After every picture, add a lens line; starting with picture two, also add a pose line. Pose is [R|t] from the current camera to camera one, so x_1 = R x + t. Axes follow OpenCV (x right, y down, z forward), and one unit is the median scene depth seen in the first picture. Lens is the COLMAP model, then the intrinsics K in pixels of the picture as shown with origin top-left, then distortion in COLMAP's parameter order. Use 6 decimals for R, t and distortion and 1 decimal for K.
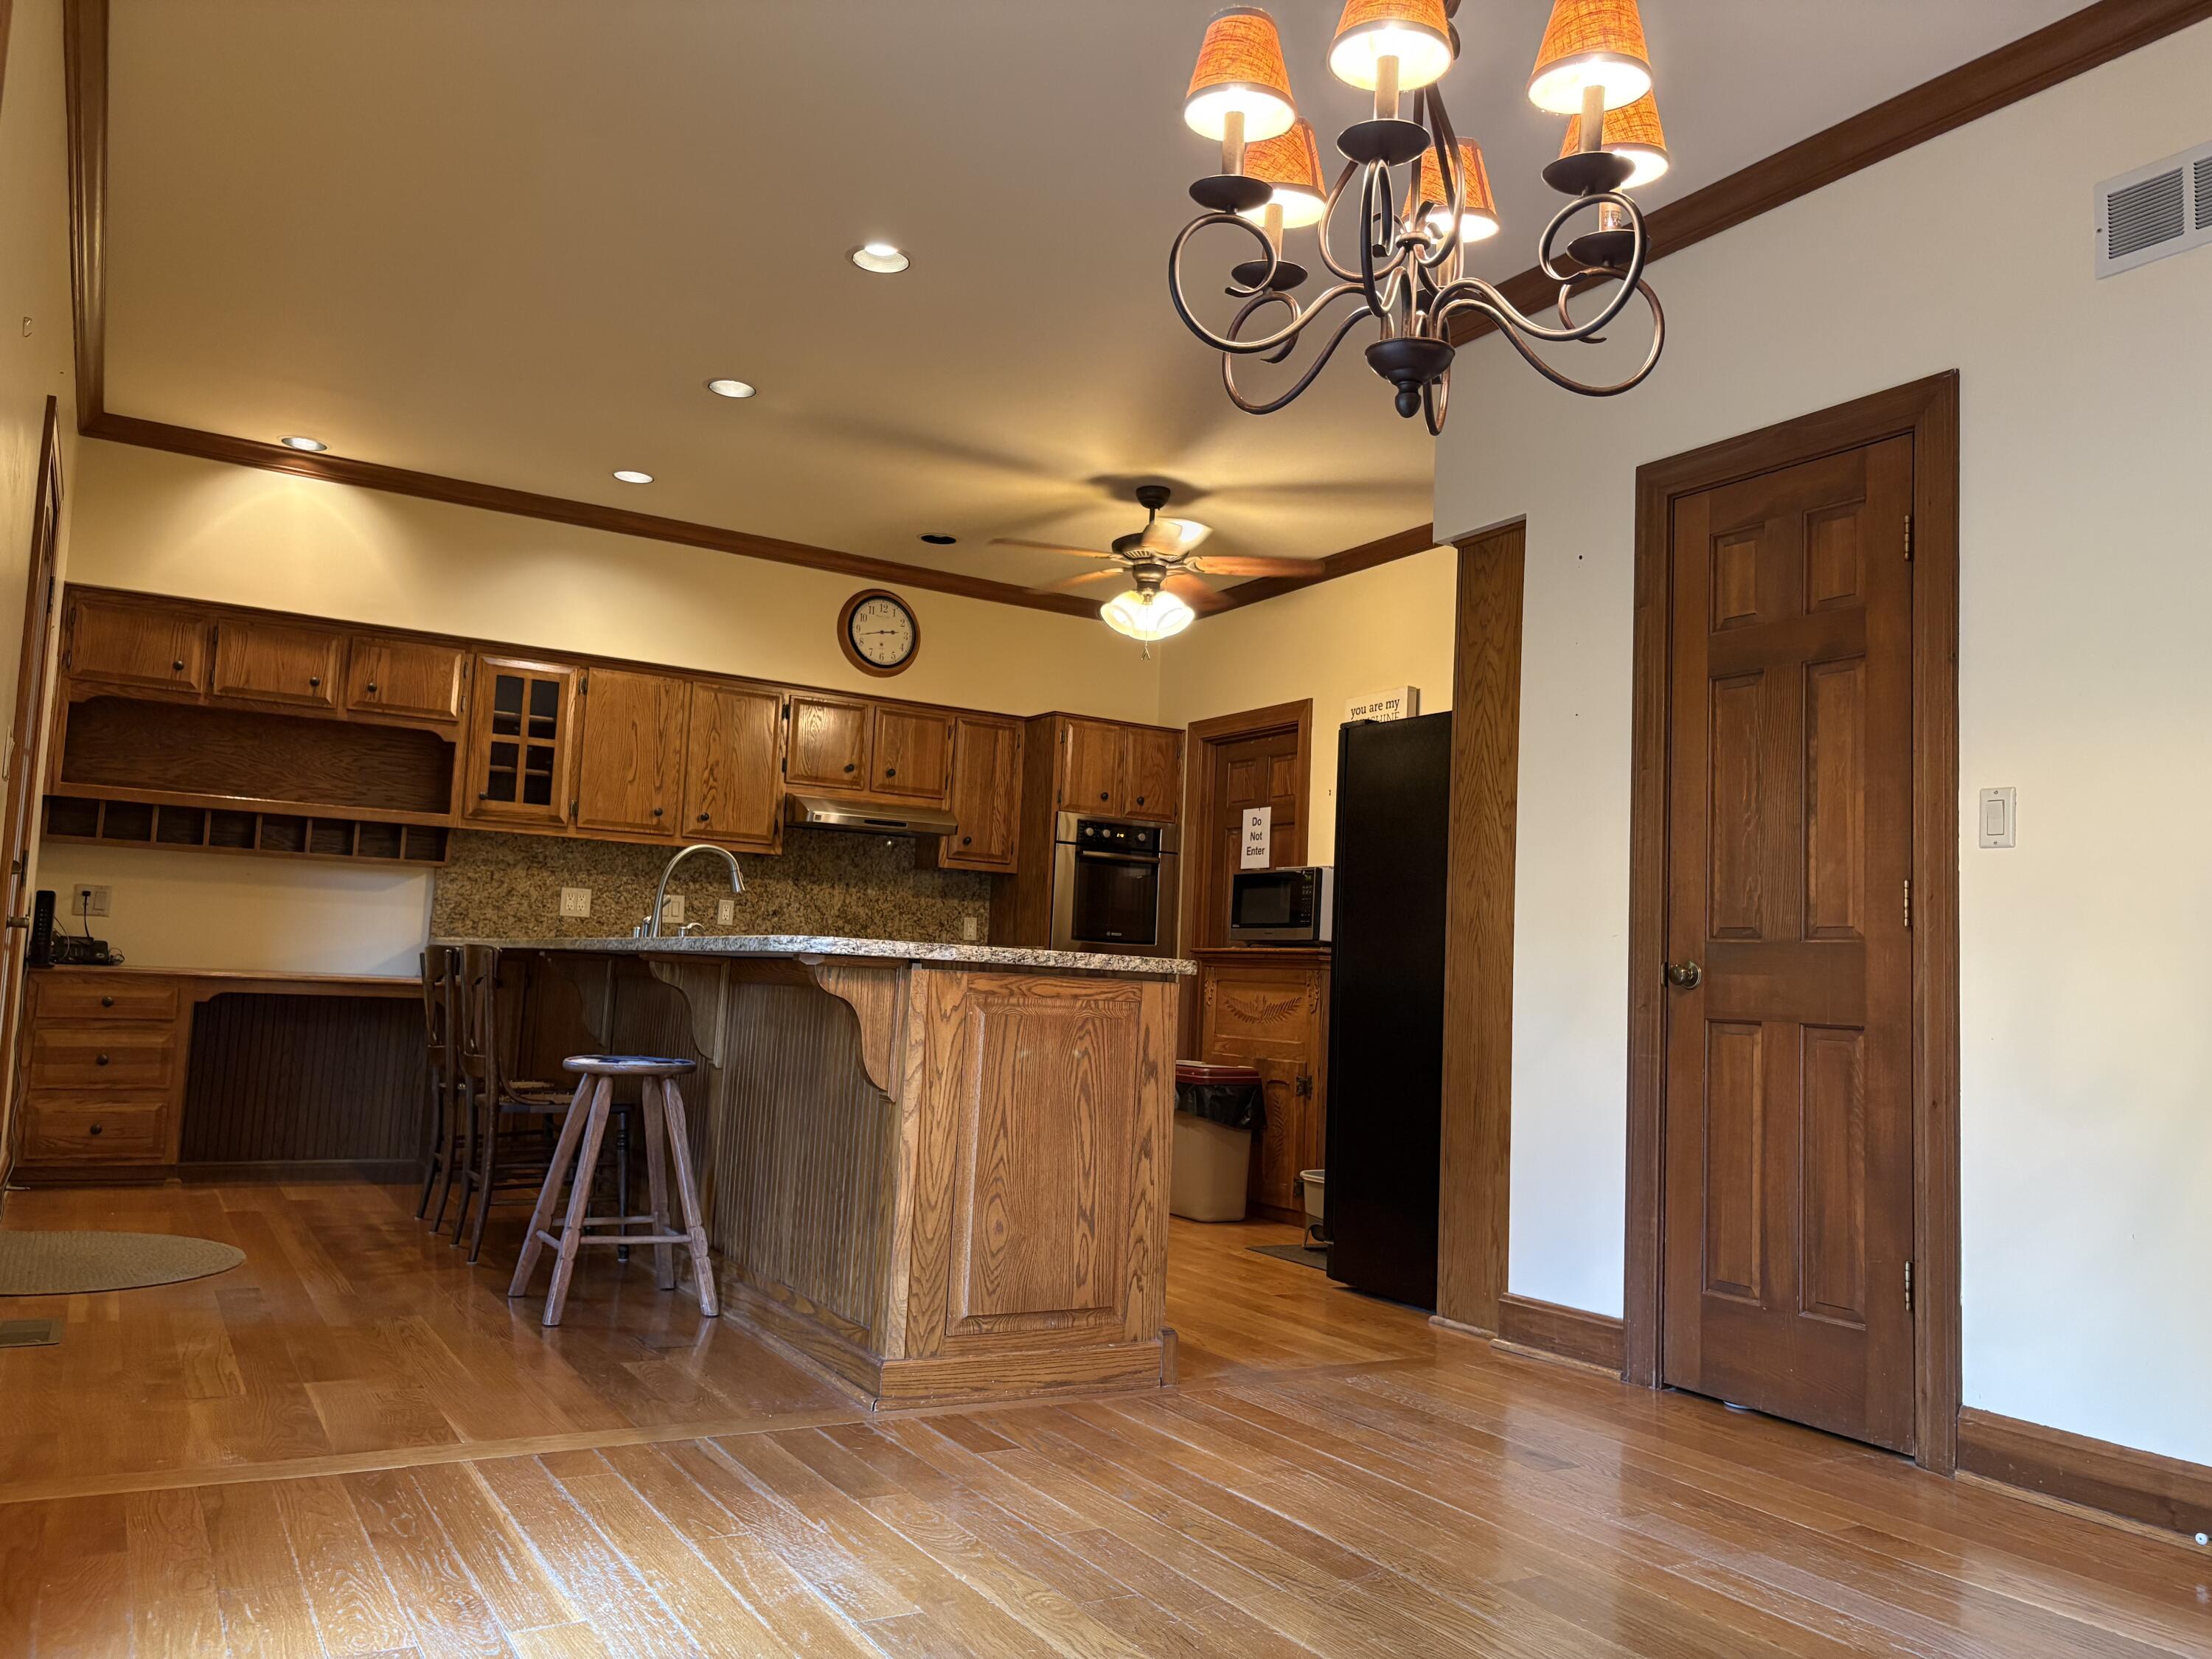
lens RADIAL K [[1672.0, 0, 1106.8], [0, 1672.0, 831.3], [0, 0, 1]] dist [0.043860, -0.037977]
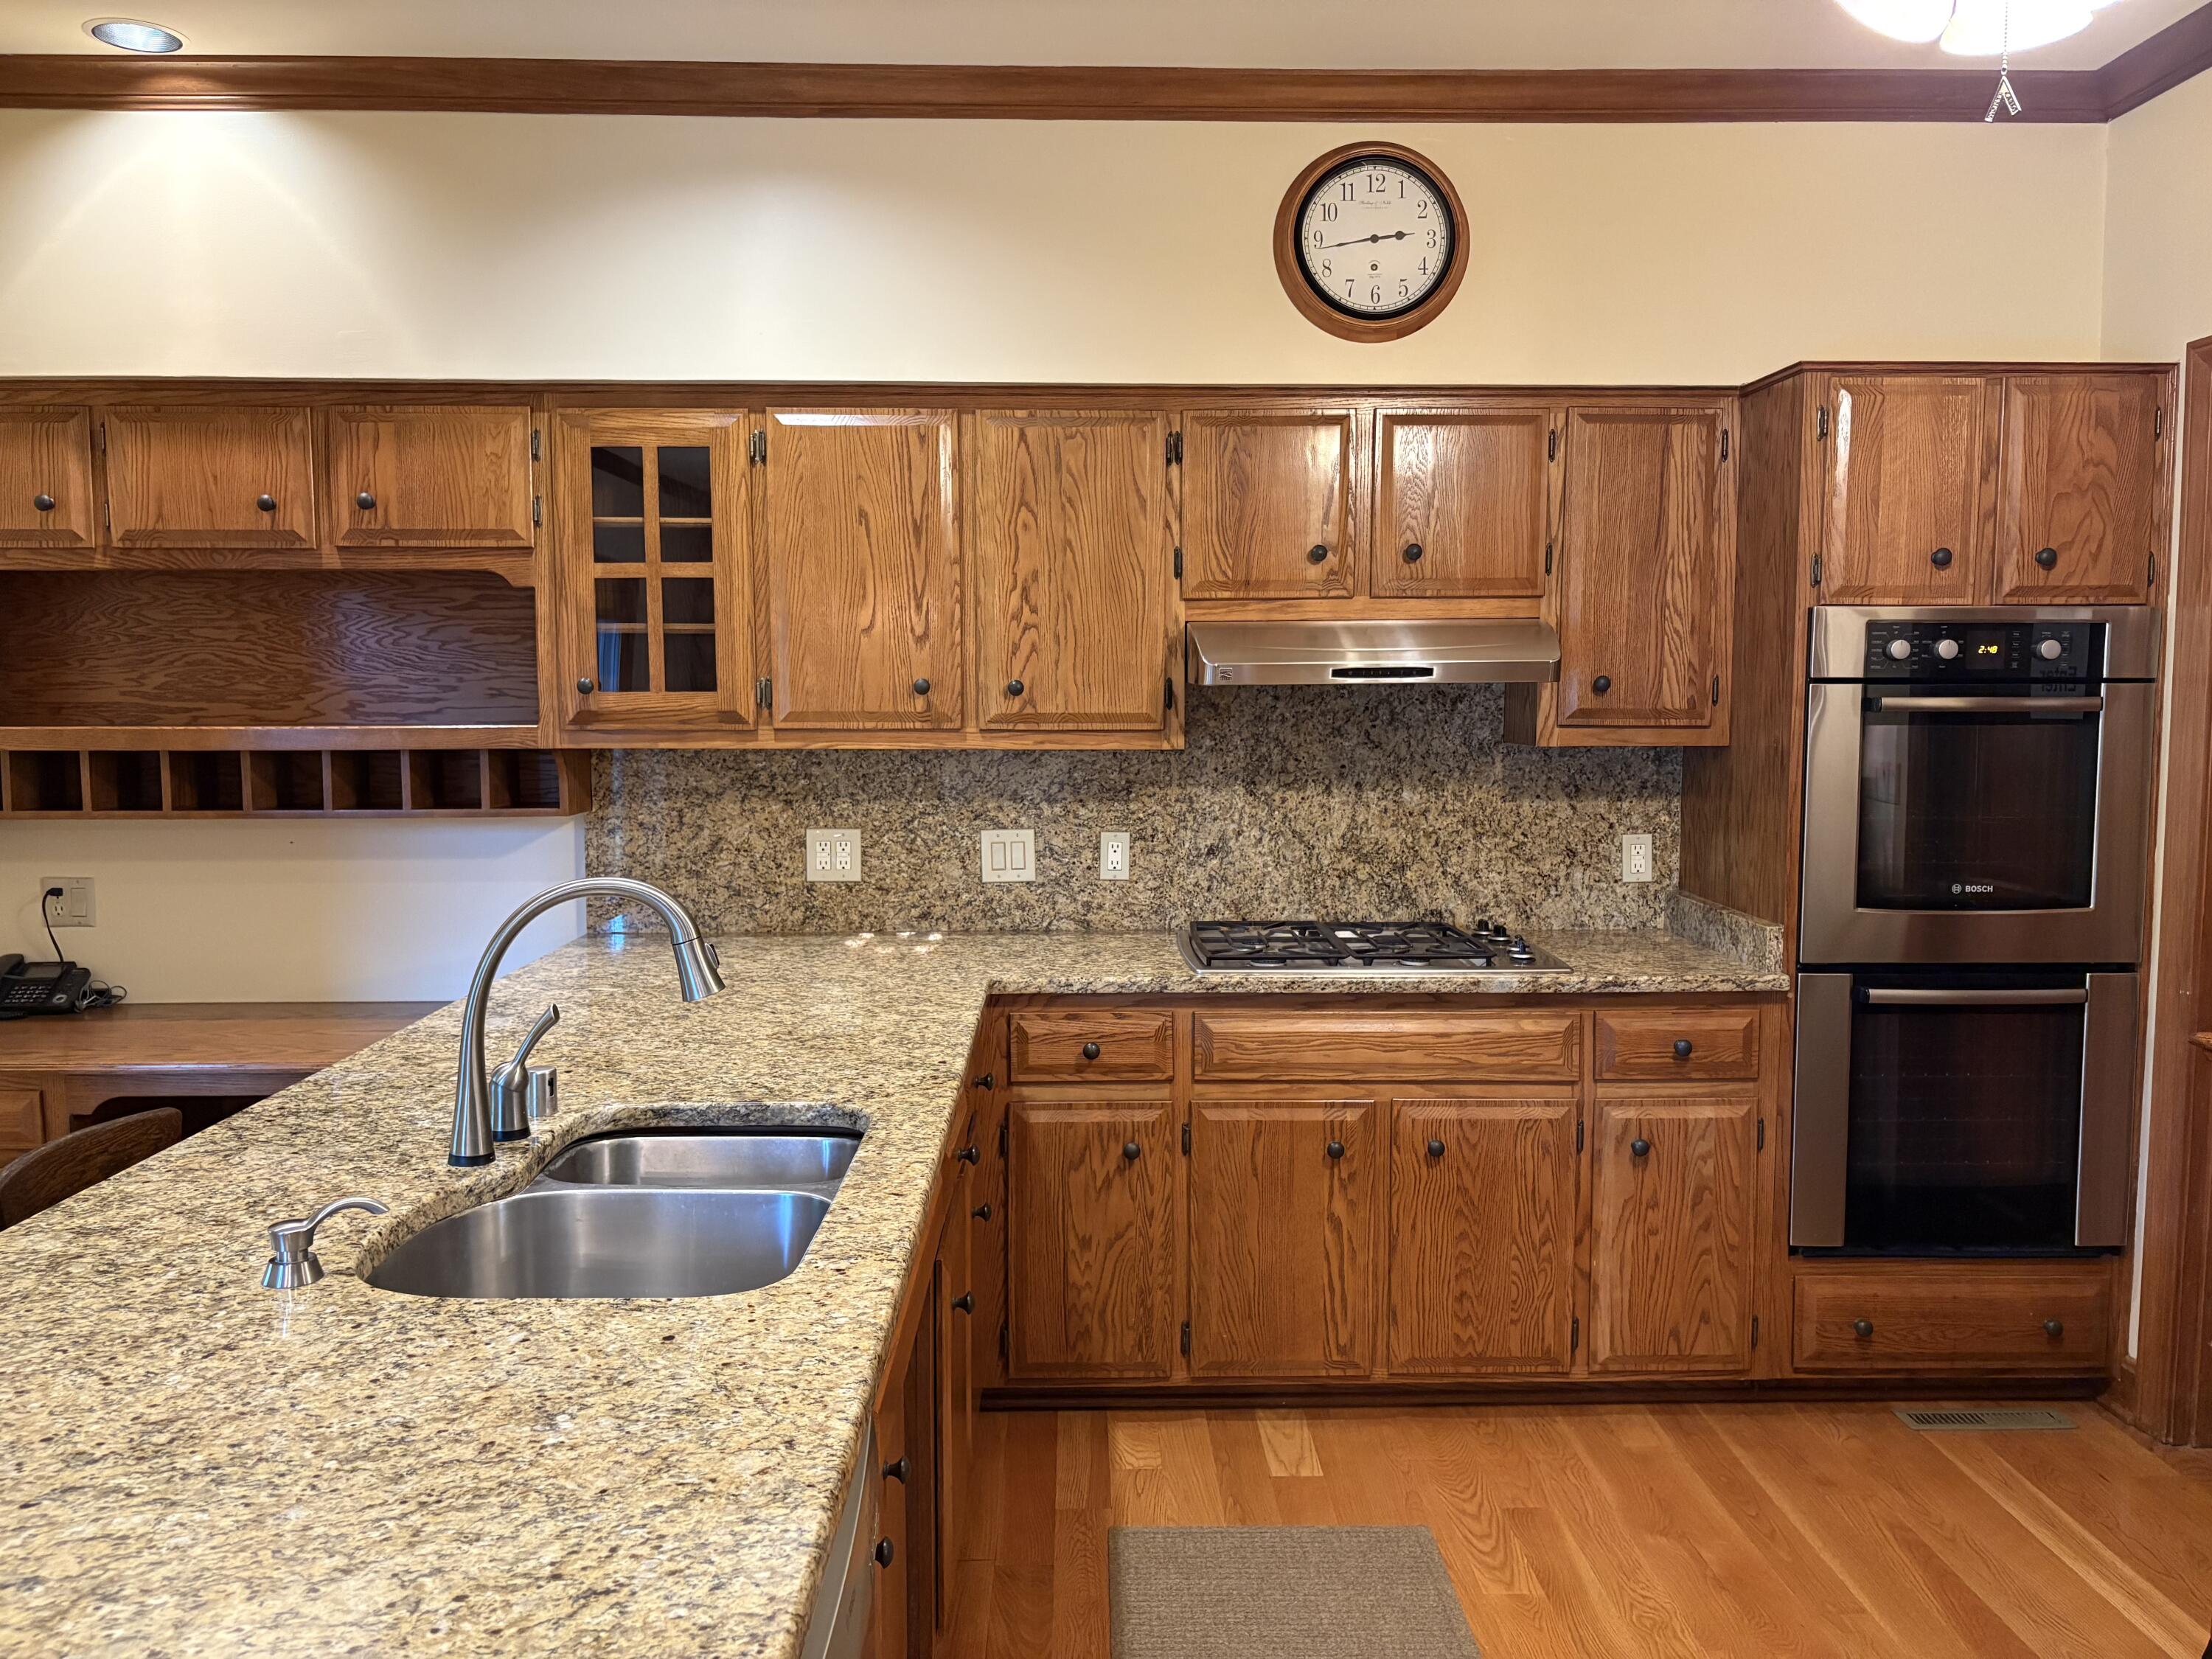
lens RADIAL K [[1672.0, 0, 1107.0], [0, 1672.0, 828.8], [0, 0, 1]] dist [0.043860, -0.037977]
pose [[0.866573, -0.005635, -0.499019, 0.029687], [0.087333, 0.986218, 0.140521, -0.034157], [0.491350, -0.165352, 0.855122, 0.583278]]
